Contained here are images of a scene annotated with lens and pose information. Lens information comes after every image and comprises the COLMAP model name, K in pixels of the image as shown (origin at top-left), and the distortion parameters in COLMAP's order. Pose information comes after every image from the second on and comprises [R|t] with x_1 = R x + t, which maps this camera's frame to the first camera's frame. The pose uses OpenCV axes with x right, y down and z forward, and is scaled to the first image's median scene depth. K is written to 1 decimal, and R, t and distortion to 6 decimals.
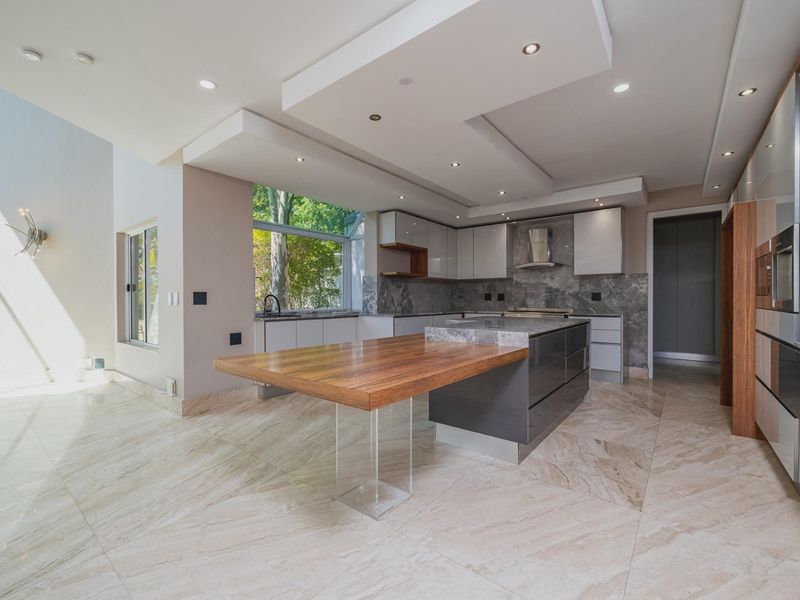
lens RADIAL K [[358.0, 0, 403.2], [0, 358.0, 301.2], [0, 0, 1]] dist [-0.003073, -0.000168]
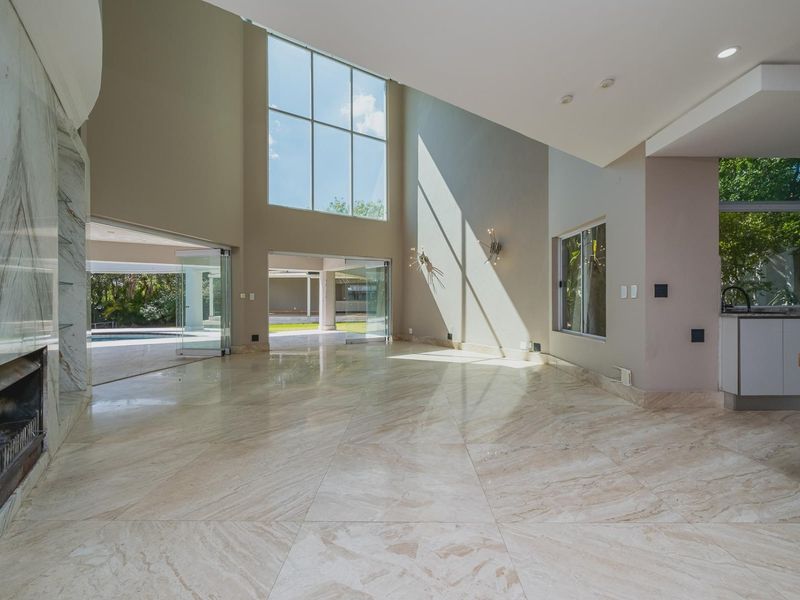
lens RADIAL K [[358.0, 0, 403.2], [0, 358.0, 301.2], [0, 0, 1]] dist [-0.003073, -0.000168]
pose [[0.613109, 0.006714, -0.789970, -0.179167], [-0.003734, 0.999977, 0.005601, 0.013480], [0.789989, -0.000484, 0.613120, -0.113621]]
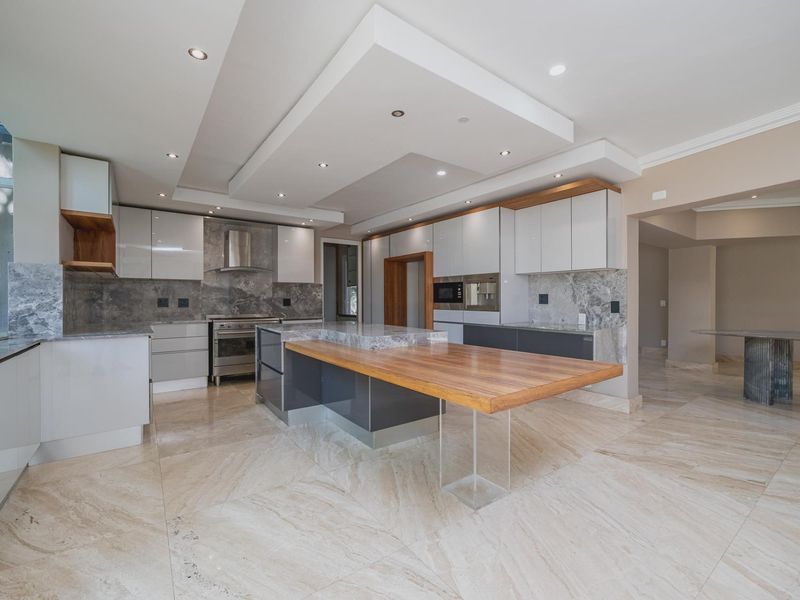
lens RADIAL K [[358.0, 0, 403.2], [0, 358.0, 301.2], [0, 0, 1]] dist [-0.003073, -0.000168]
pose [[0.264287, -0.002170, 0.964442, -0.528006], [0.007917, 0.999969, 0.000081, -0.015181], [-0.964412, 0.007614, 0.264296, 0.407133]]
